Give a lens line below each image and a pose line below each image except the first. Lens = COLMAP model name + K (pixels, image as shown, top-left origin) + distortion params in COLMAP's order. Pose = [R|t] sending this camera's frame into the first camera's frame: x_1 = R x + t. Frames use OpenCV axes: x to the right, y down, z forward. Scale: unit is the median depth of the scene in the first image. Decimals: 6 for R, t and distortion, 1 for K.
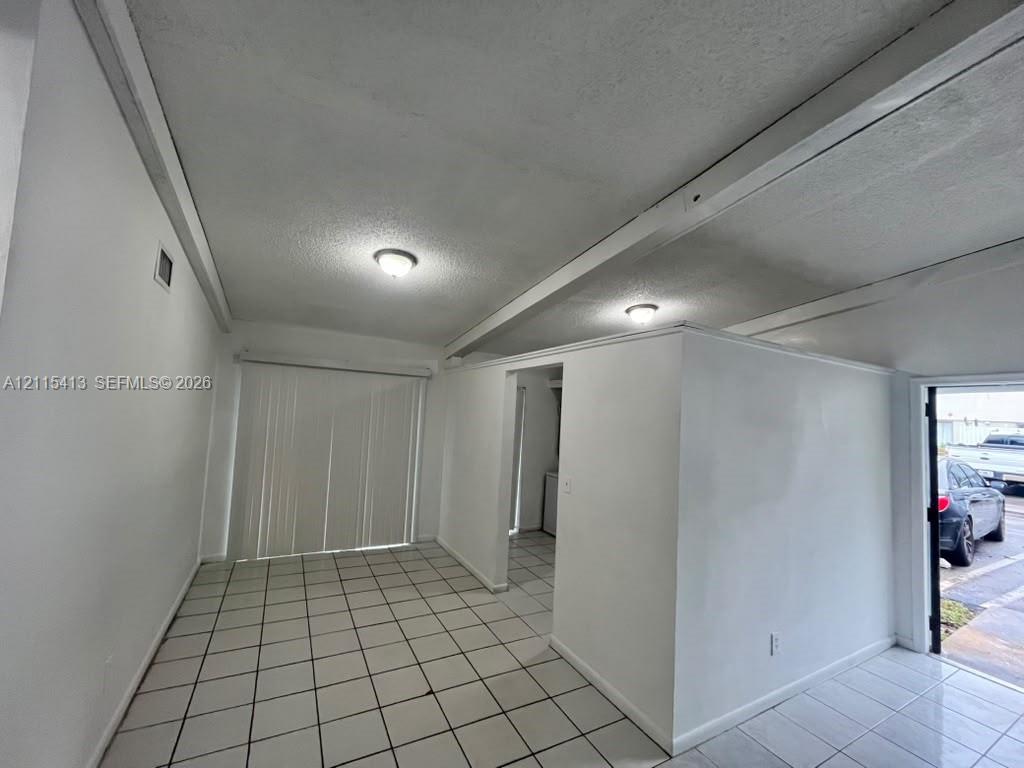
lens RADIAL K [[412.9, 0, 508.6], [0, 412.9, 384.6], [0, 0, 1]] dist [-0.003163, -0.000545]
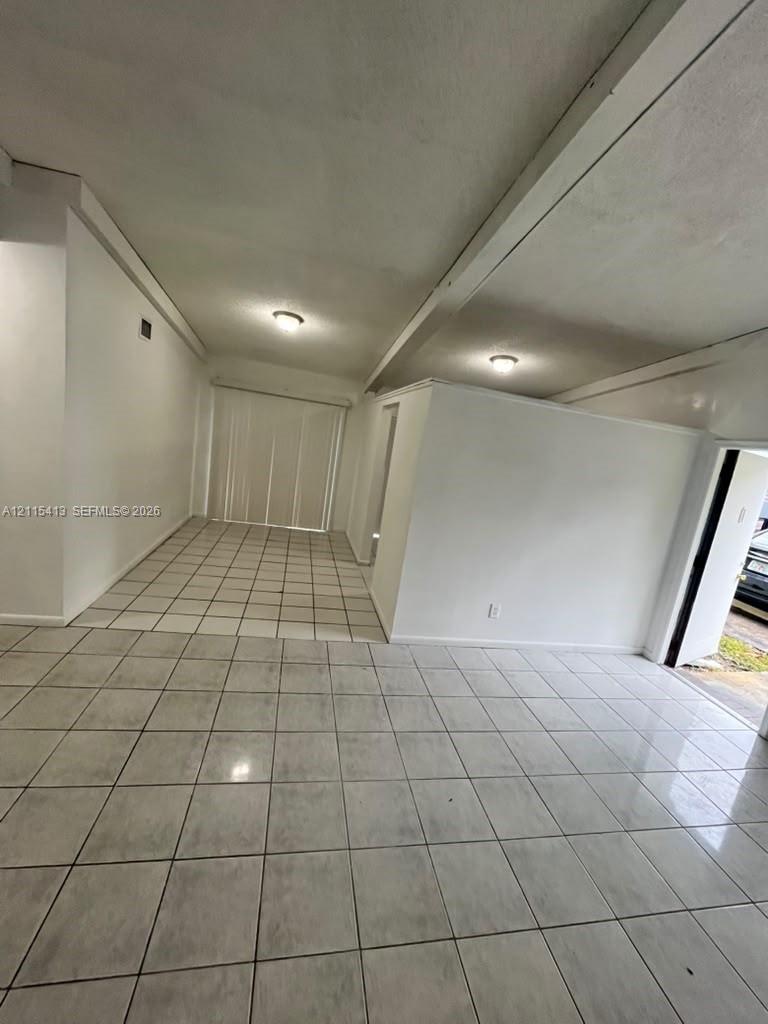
lens RADIAL K [[412.9, 0, 383.4], [0, 412.9, 507.6], [0, 0, 1]] dist [-0.003163, -0.000545]
pose [[0.949236, 0.143119, -0.280120, 0.444718], [-0.081011, 0.971690, 0.221937, -0.011621], [0.303953, -0.187978, 0.933957, -0.287559]]
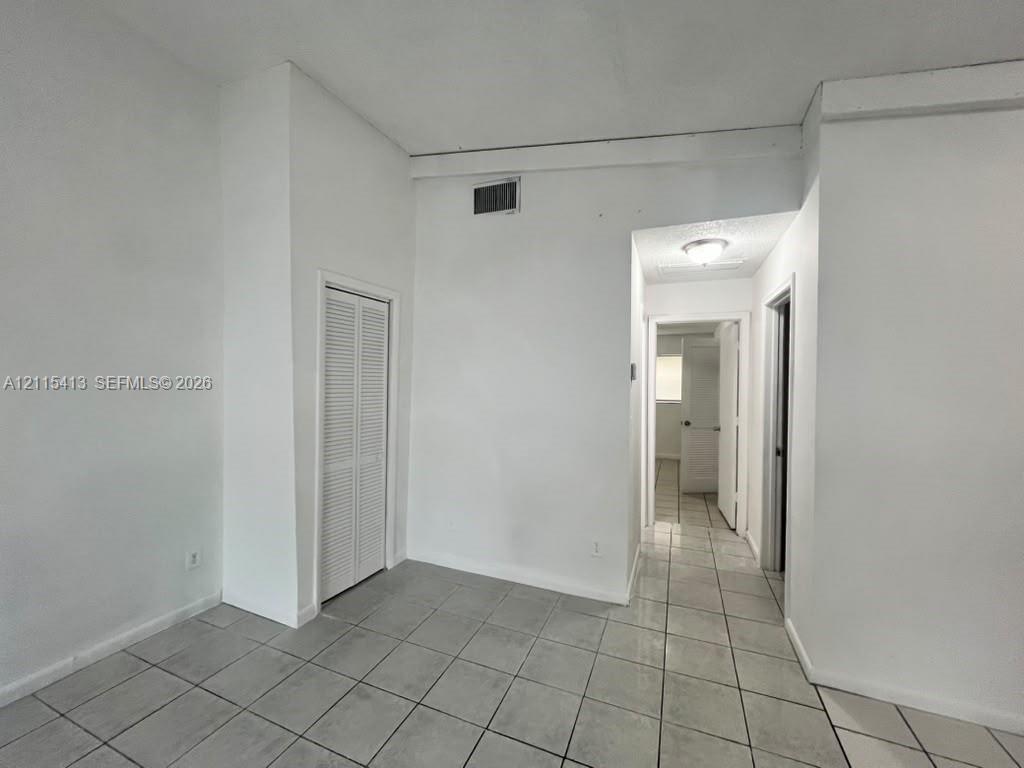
lens RADIAL K [[412.9, 0, 508.6], [0, 412.9, 384.6], [0, 0, 1]] dist [-0.003163, -0.000545]
pose [[-0.776254, -0.057194, -0.627821, 0.339307], [-0.013795, 0.997179, -0.073786, 0.095629], [0.630270, -0.048616, -0.774852, 0.452912]]
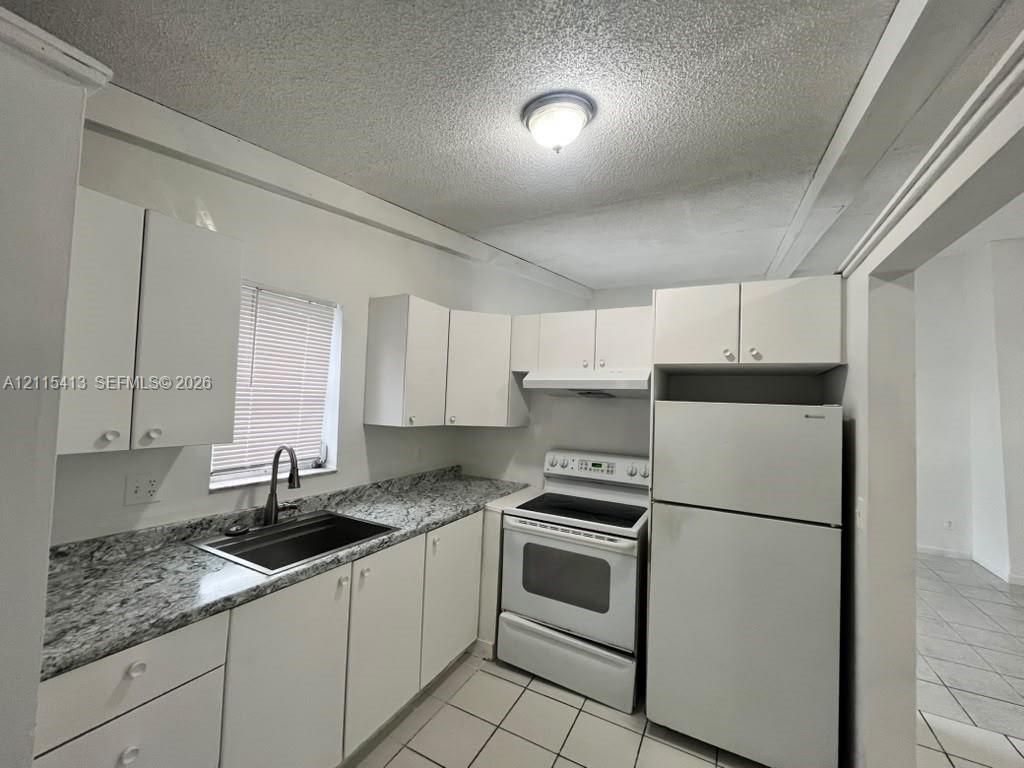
lens RADIAL K [[405.6, 0, 503.9], [0, 405.6, 388.4], [0, 0, 1]] dist [-0.001251, -0.000283]
pose [[-0.539667, -0.042579, 0.840801, 0.002353], [-0.120155, 0.992392, -0.026865, 0.132472], [-0.833260, -0.115525, -0.540677, 1.429125]]
